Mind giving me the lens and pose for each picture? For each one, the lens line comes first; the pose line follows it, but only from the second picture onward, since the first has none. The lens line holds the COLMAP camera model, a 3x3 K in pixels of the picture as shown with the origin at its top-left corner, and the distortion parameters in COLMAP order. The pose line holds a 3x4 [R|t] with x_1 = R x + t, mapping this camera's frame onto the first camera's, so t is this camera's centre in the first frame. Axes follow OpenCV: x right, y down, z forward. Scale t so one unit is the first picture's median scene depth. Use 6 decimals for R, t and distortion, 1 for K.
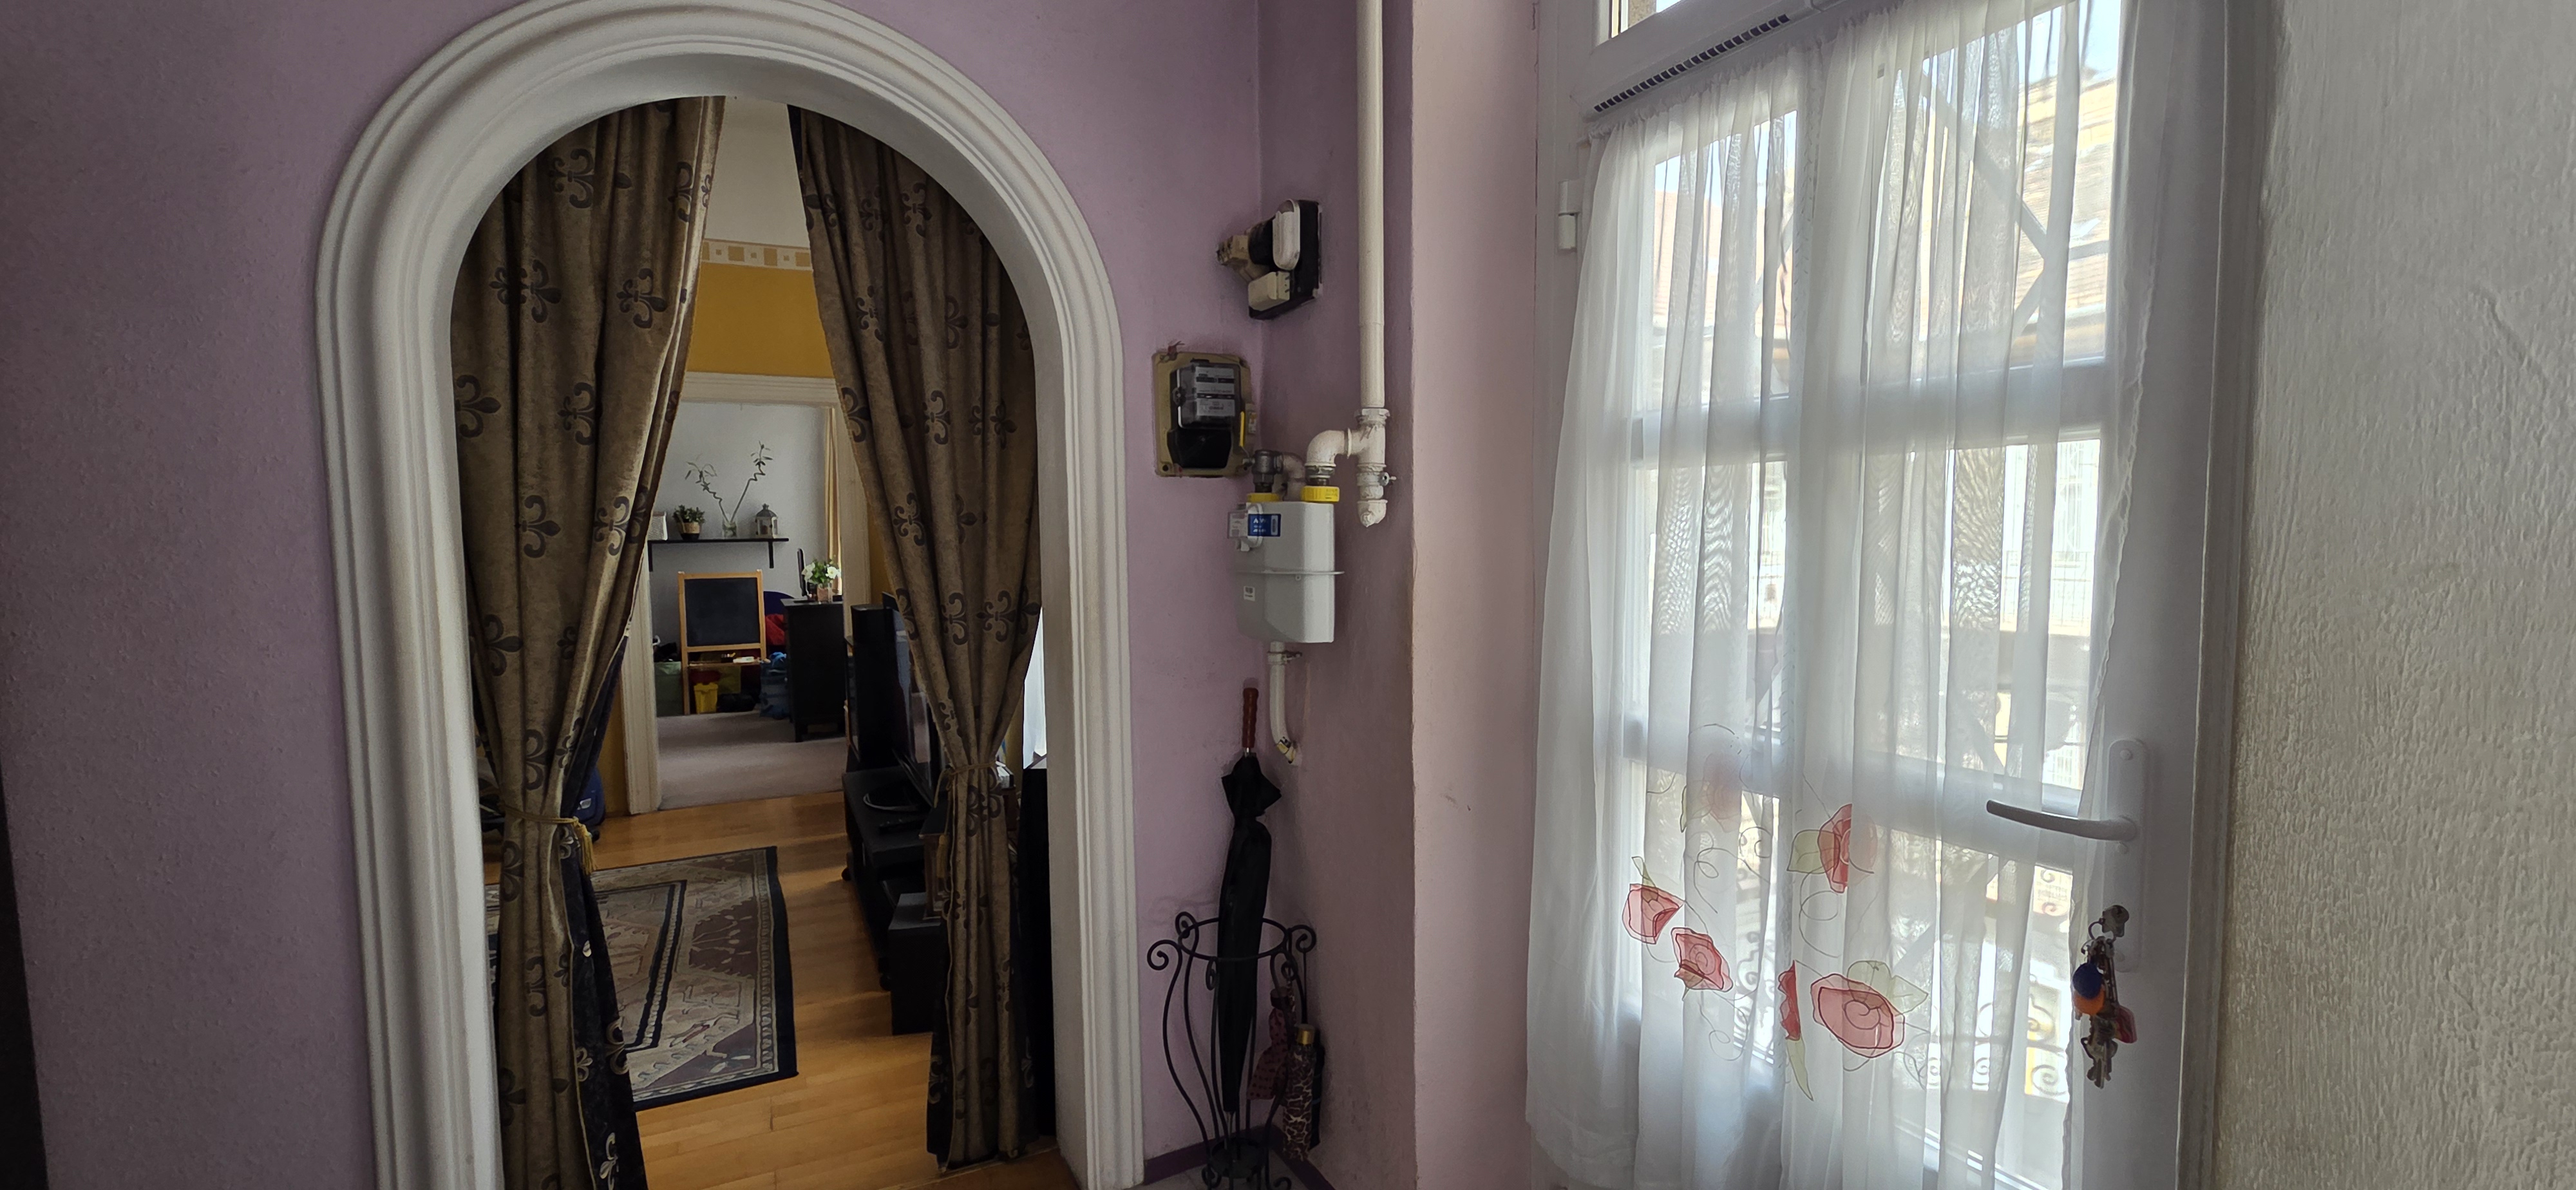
lens RADIAL K [[1069.6, 0, 1284.2], [0, 1069.6, 601.6], [0, 0, 1]] dist [-0.001503, 0.000827]
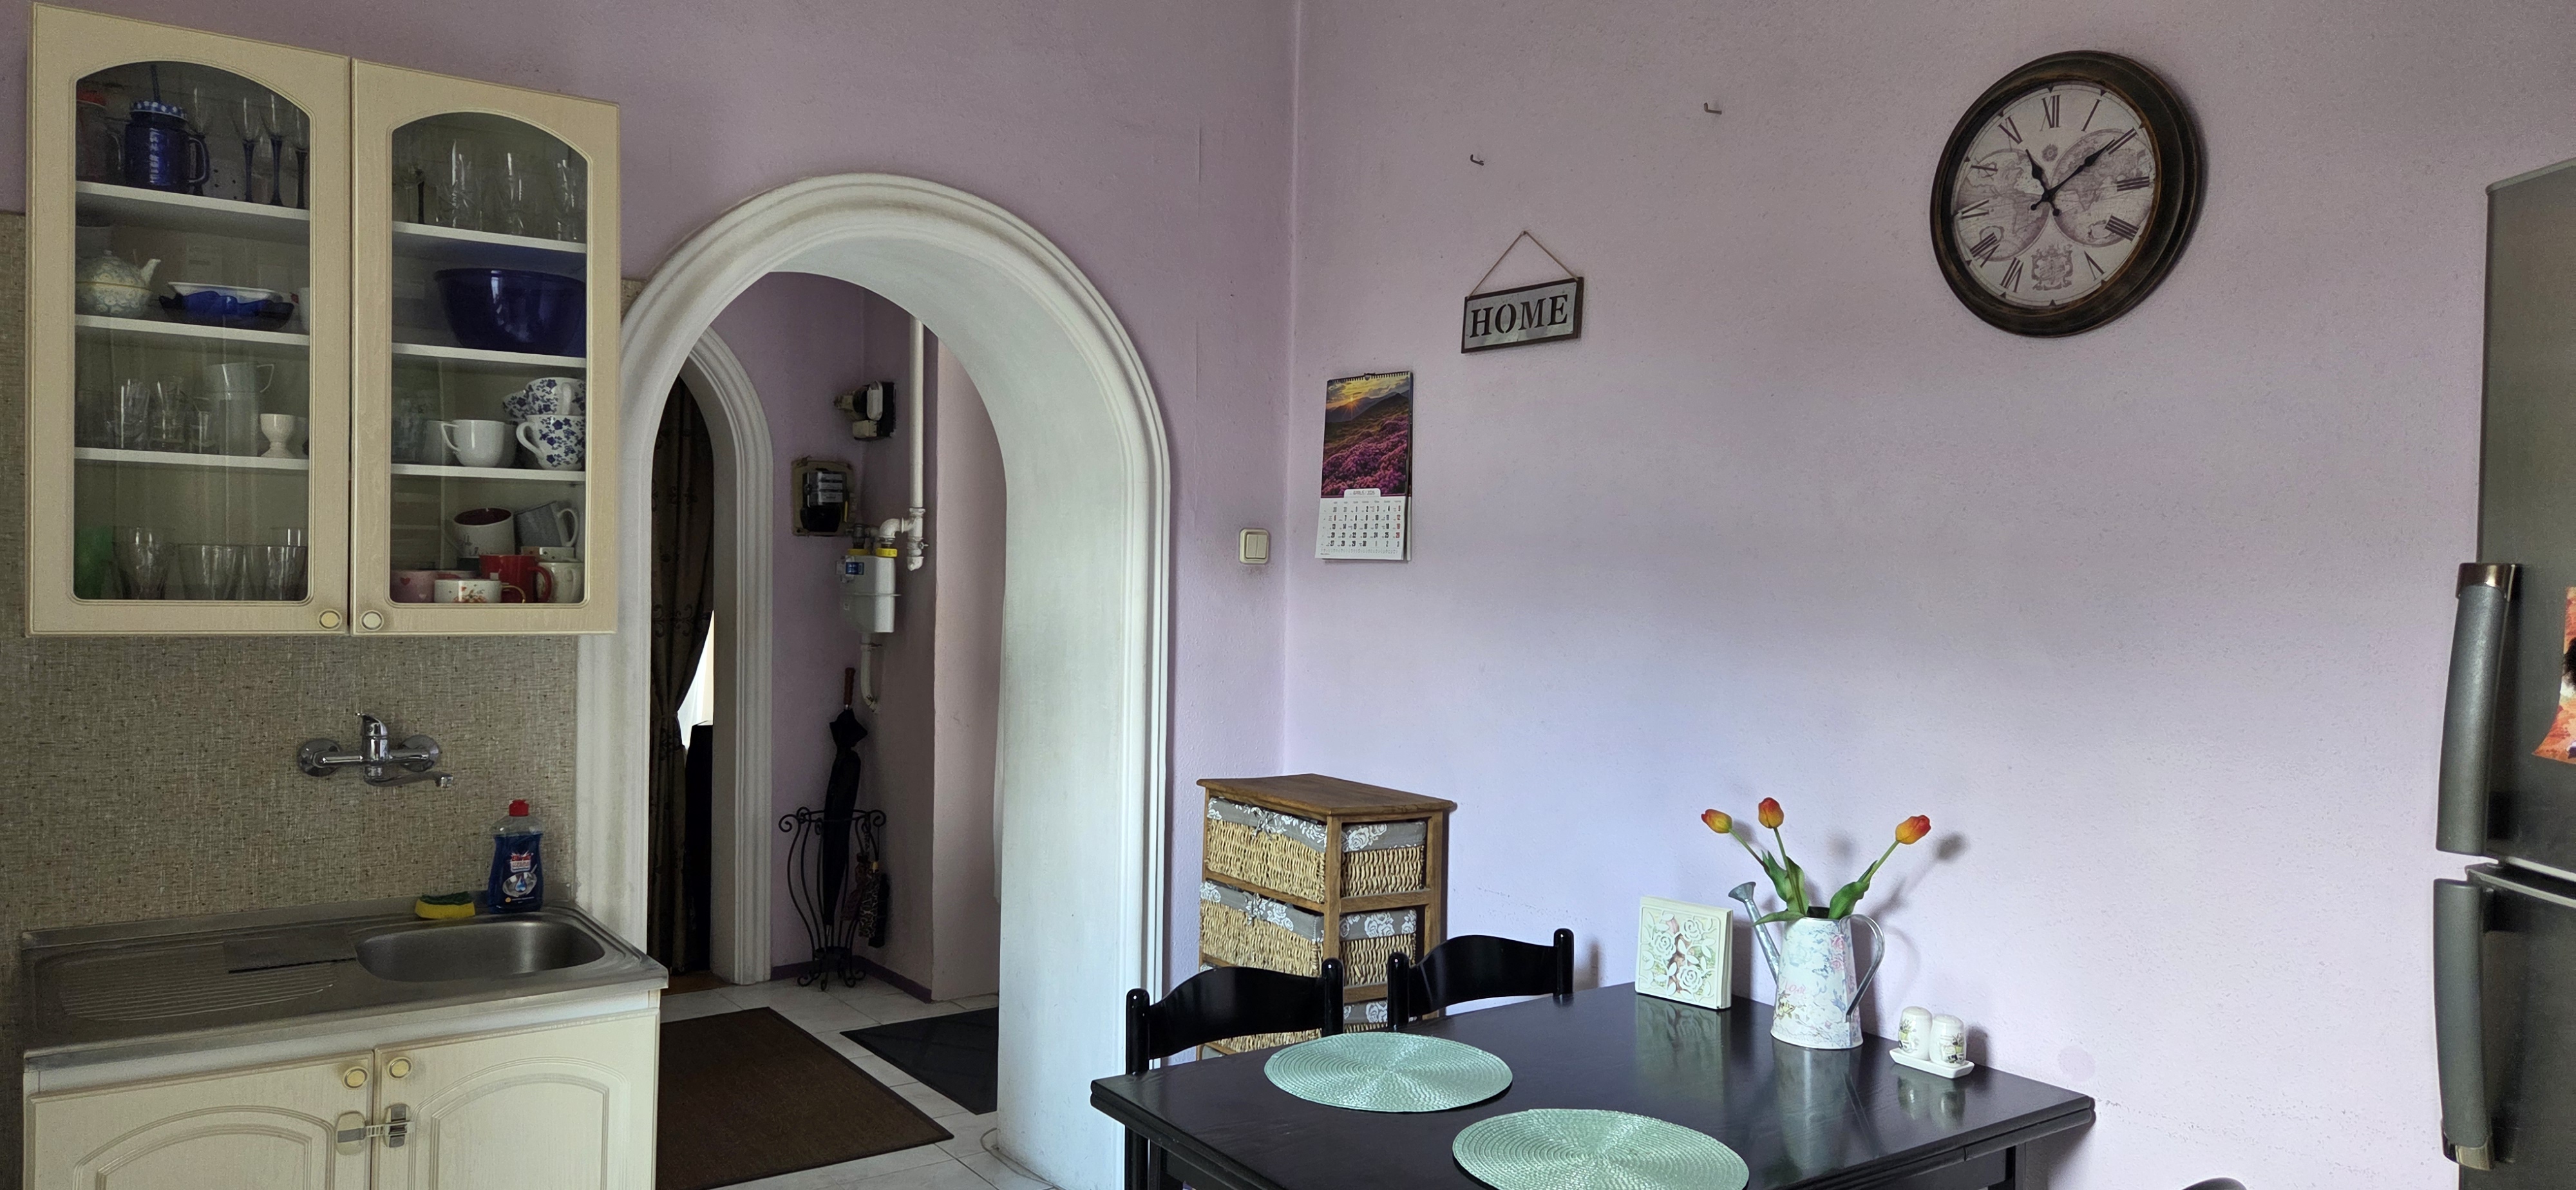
lens RADIAL K [[1725.9, 0, 1280.2], [0, 1725.9, 607.6], [0, 0, 1]] dist [0.066953, -0.049606]
pose [[0.983996, 0.021258, 0.176917, 0.153309], [-0.014453, 0.999109, -0.039663, 0.090682], [-0.177602, 0.036471, 0.983426, -1.801618]]
